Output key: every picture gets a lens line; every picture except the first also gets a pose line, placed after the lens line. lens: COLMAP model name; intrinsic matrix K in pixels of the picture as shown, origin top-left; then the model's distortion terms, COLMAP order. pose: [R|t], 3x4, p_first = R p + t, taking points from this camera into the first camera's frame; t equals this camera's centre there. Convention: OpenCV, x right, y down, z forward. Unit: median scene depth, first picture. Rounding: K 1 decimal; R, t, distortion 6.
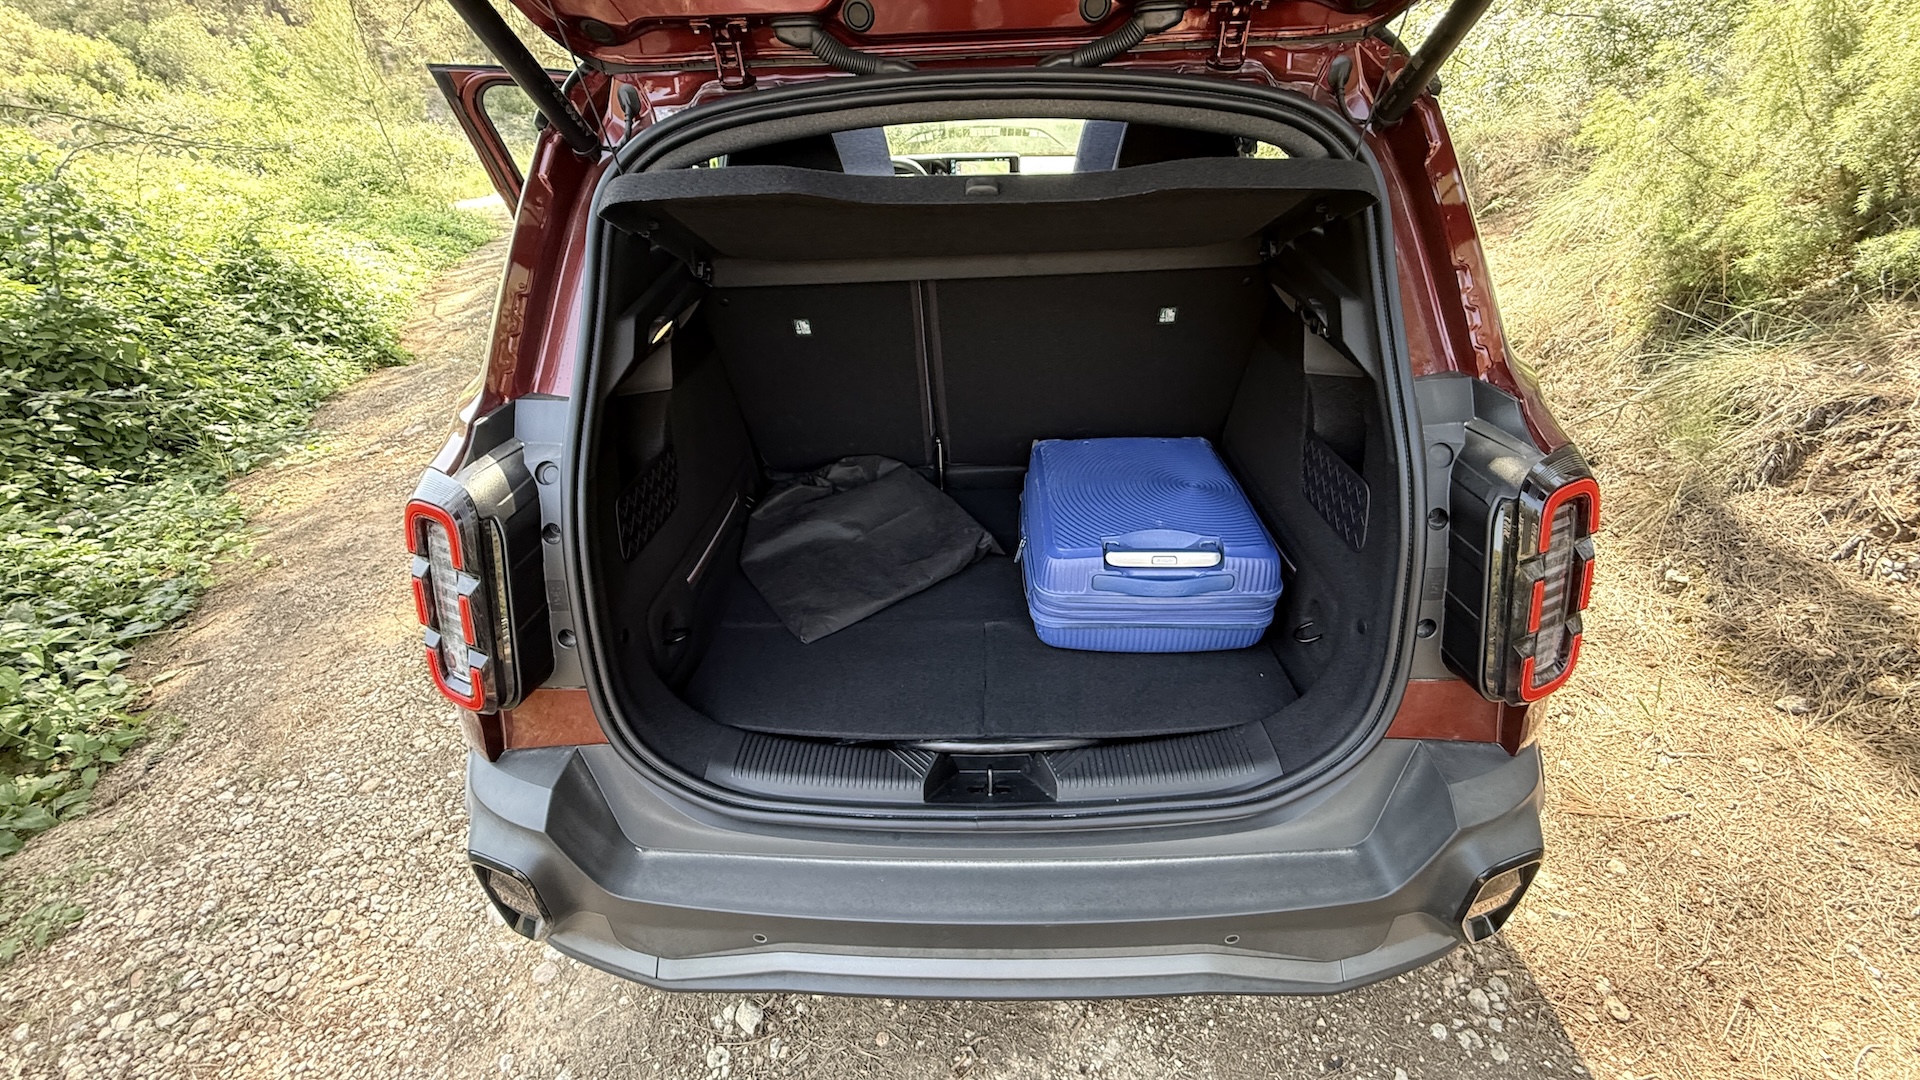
lens RADIAL K [[783.2, 0, 940.6], [0, 783.2, 541.6], [0, 0, 1]] dist [0.000877, -0.000309]
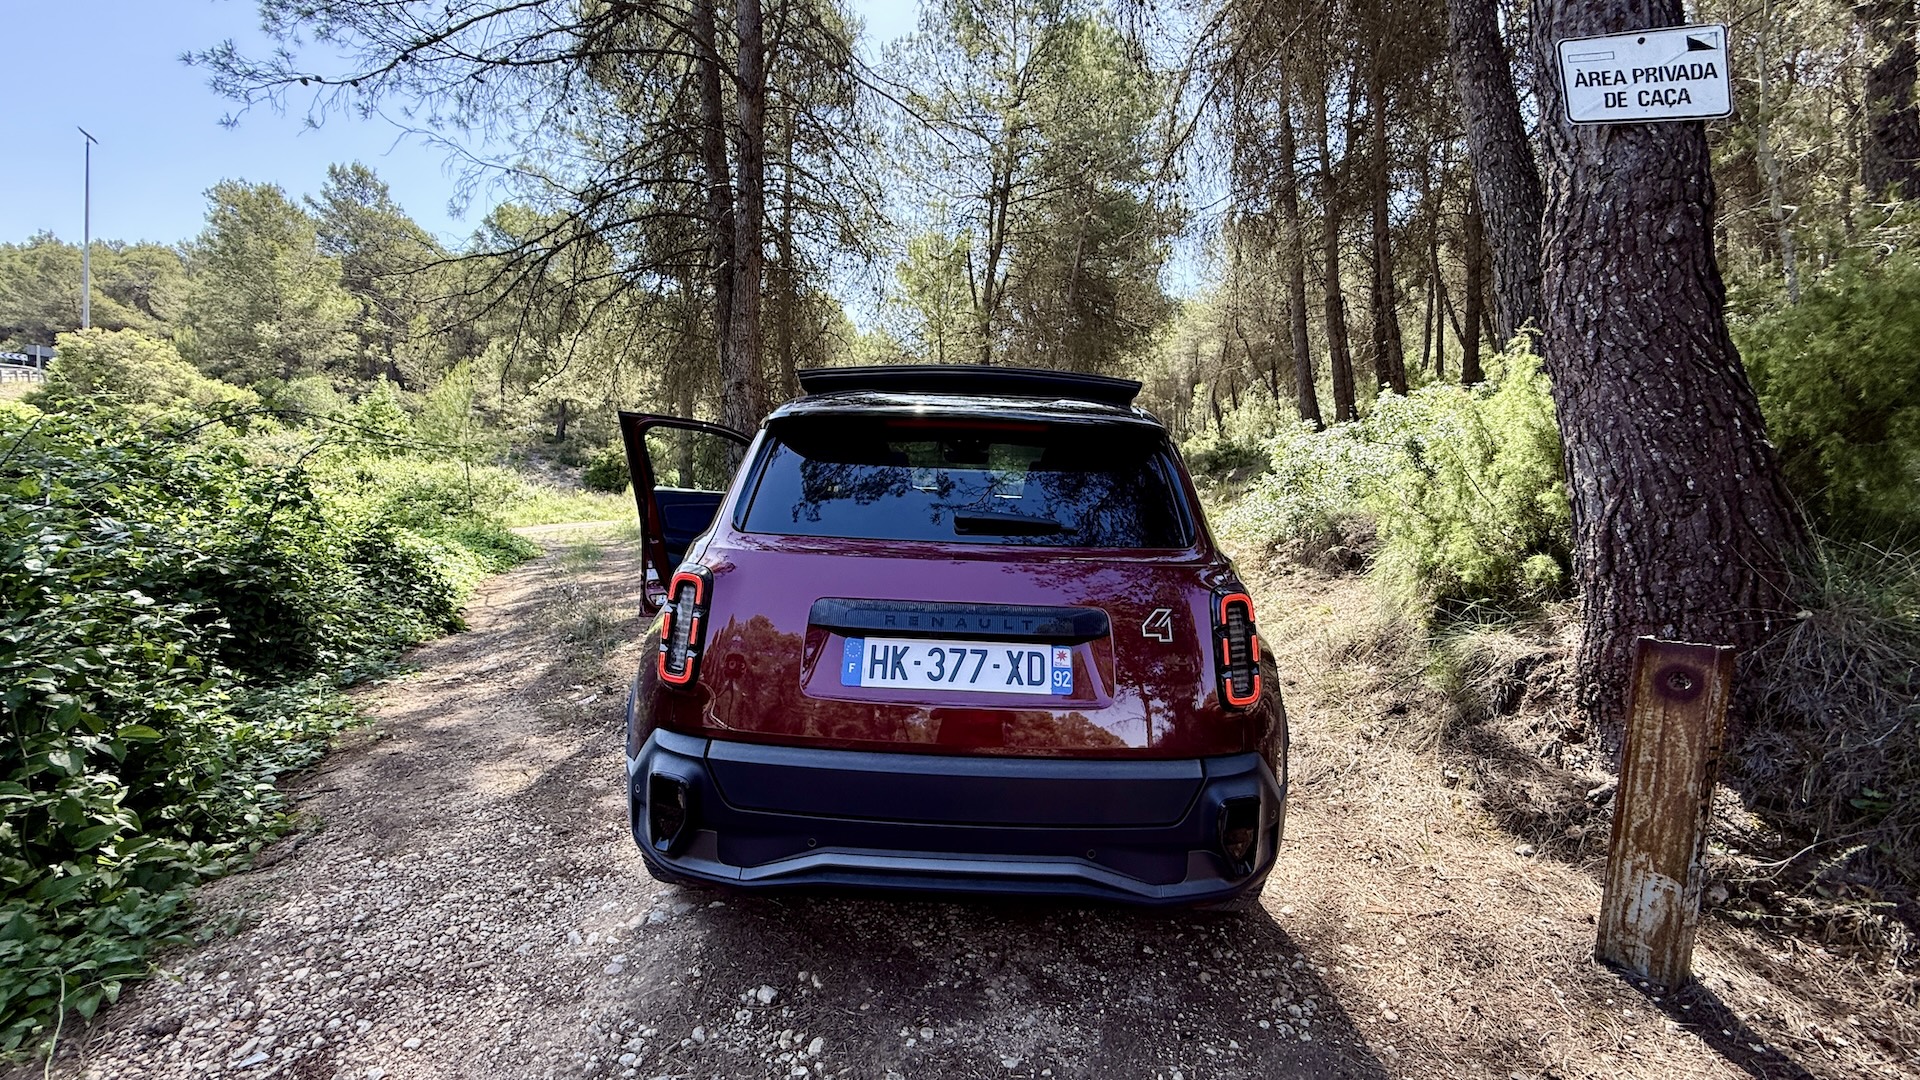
lens RADIAL K [[822.8, 0, 960.0], [0, 822.8, 540.0], [0, 0, 1]] dist [-0.001396, -0.000334]
pose [[0.997570, 0.062370, 0.031042, -0.002329], [-0.042524, 0.898056, -0.437821, 0.411777], [-0.055184, 0.435437, 0.898526, -0.527361]]
